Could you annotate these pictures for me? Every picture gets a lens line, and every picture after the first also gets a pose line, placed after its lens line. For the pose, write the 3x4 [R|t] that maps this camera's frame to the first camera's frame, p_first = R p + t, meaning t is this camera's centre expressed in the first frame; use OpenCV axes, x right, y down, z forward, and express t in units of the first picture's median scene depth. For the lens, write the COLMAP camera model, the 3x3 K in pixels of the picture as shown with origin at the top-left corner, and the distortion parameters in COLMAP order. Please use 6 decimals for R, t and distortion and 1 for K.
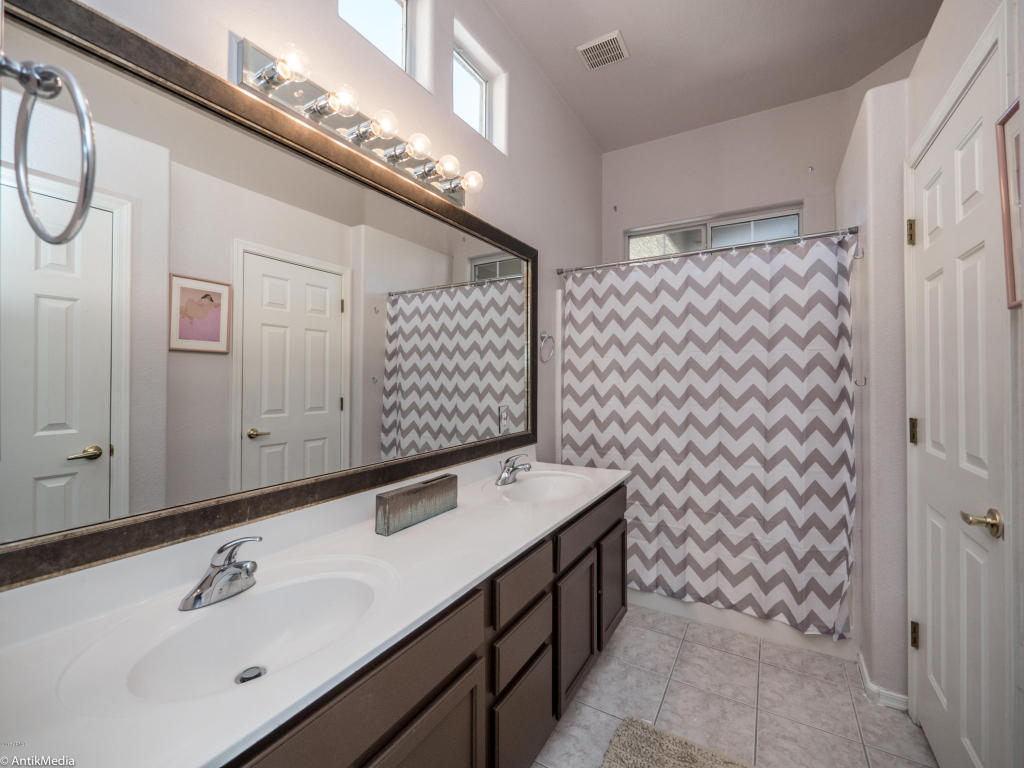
lens RADIAL K [[432.1, 0, 512.5], [0, 432.1, 375.1], [0, 0, 1]] dist [-0.003745, -0.000503]
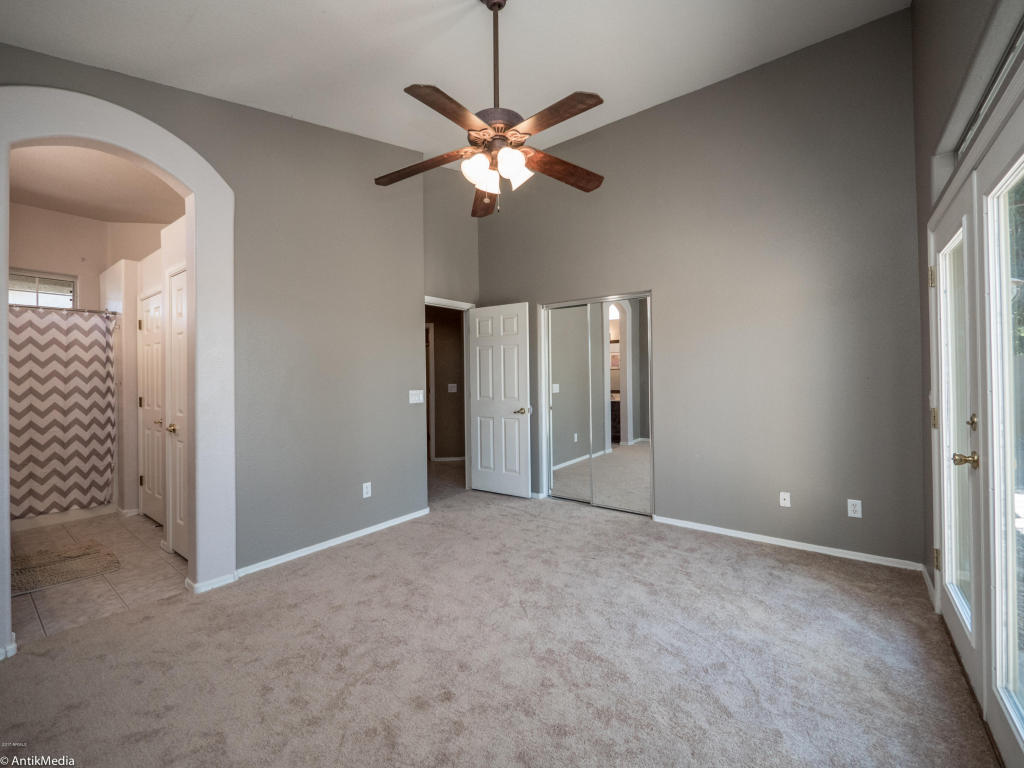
lens RADIAL K [[432.1, 0, 512.5], [0, 432.1, 375.1], [0, 0, 1]] dist [-0.003745, -0.000503]
pose [[0.113634, 0.005110, 0.993509, -1.094588], [0.002716, 0.999981, -0.005454, -0.010002], [-0.993519, 0.003319, 0.113618, -1.196208]]
